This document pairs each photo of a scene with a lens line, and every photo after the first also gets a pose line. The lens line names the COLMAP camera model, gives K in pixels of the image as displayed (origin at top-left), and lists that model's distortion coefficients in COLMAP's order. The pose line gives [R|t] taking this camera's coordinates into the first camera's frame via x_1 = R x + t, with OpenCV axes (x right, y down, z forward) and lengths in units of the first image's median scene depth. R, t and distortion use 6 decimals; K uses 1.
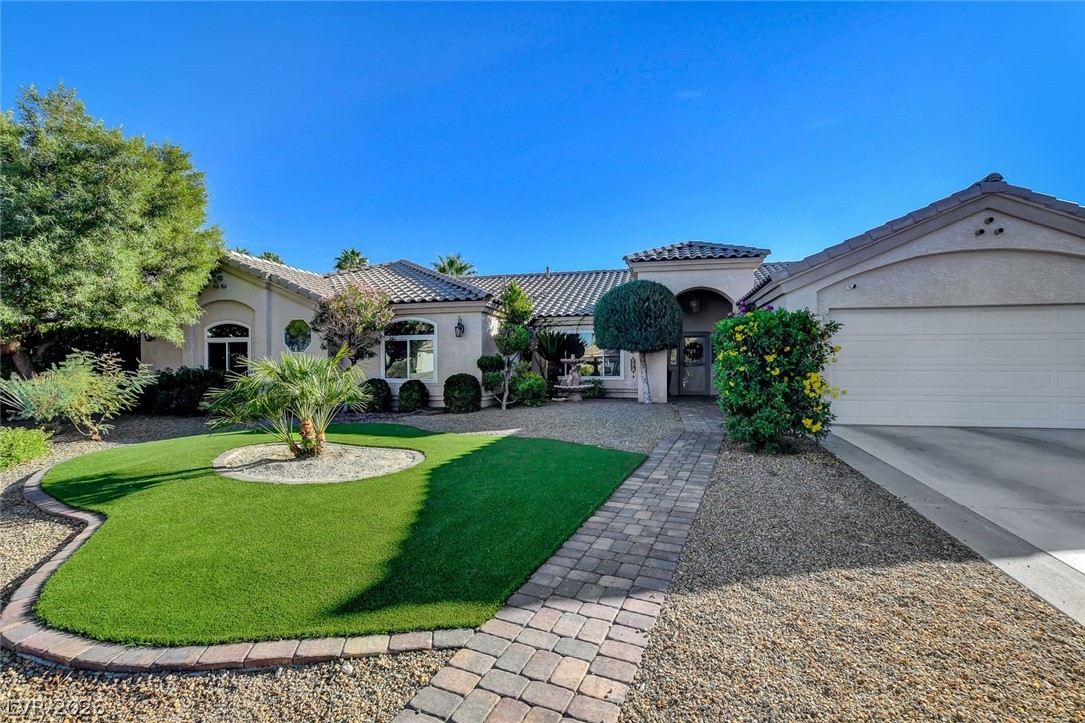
lens RADIAL K [[473.7, 0, 550.3], [0, 473.7, 363.5], [0, 0, 1]] dist [-0.027413, 0.001367]
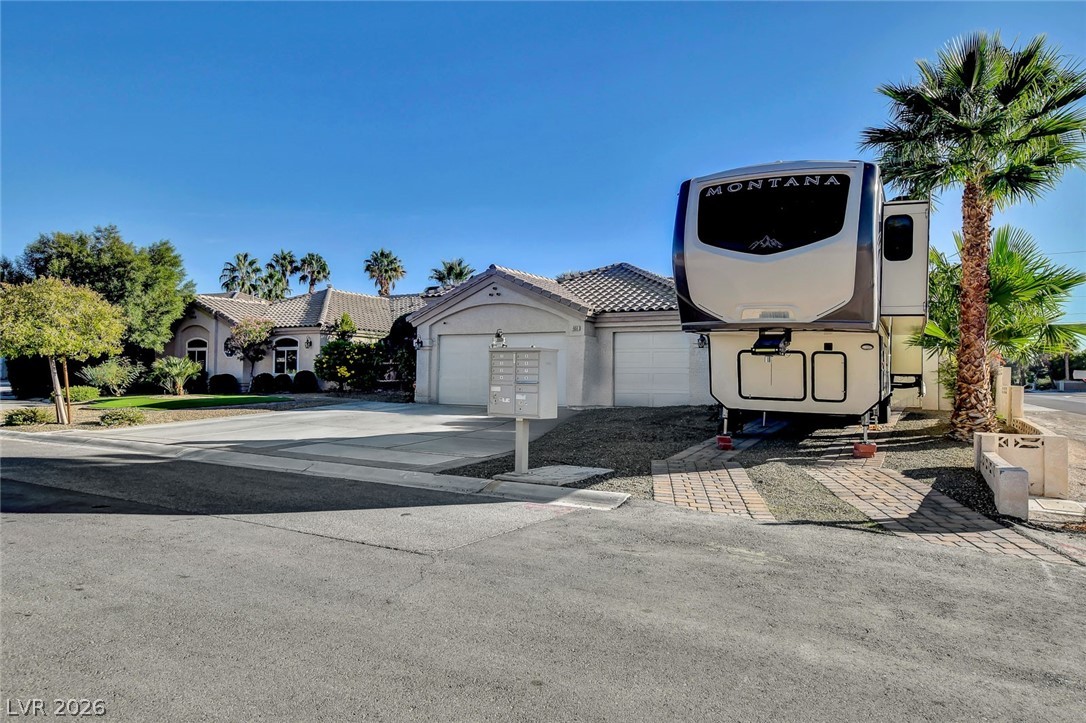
lens RADIAL K [[741.3, 0, 549.3], [0, 741.3, 356.8], [0, 0, 1]] dist [0.044006, 0.001142]
pose [[0.948555, 0.006008, -0.316554, 1.686005], [-0.015193, 0.999532, -0.026556, 0.034317], [0.316246, 0.030000, 0.948203, -1.410536]]
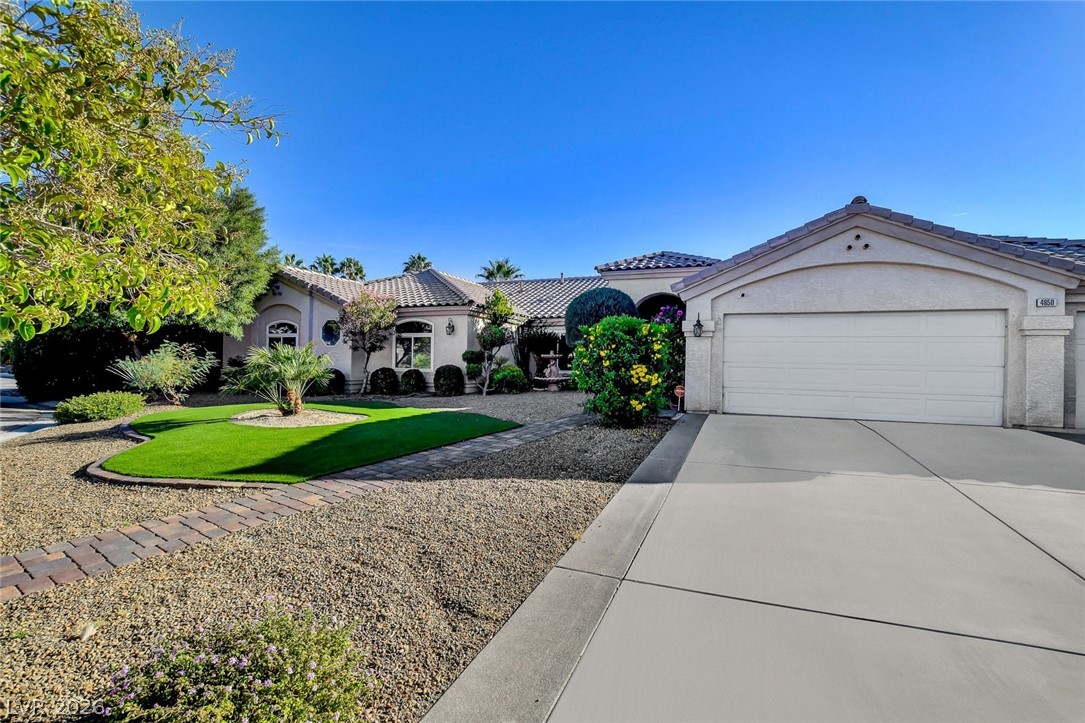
lens RADIAL K [[473.7, 0, 556.5], [0, 473.7, 356.2], [0, 0, 1]] dist [-0.027413, 0.001367]
pose [[0.988322, 0.017035, -0.151422, 0.315900], [-0.018920, 0.999760, -0.011014, 0.008453], [0.151199, 0.013751, 0.988408, -0.198219]]
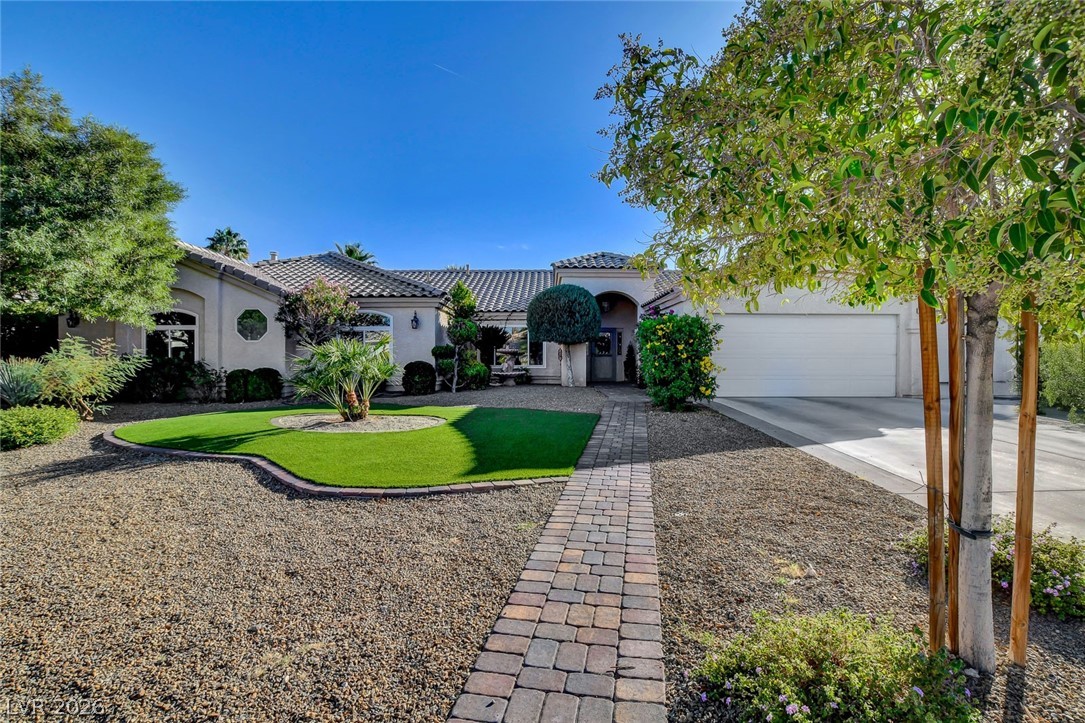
lens RADIAL K [[494.3, 0, 545.3], [0, 494.3, 359.0], [0, 0, 1]] dist [-0.022086, 0.000345]
pose [[0.972832, 0.003653, 0.231482, -0.191110], [-0.004005, 0.999991, 0.001052, 0.016178], [-0.231476, -0.001950, 0.972839, -0.262671]]
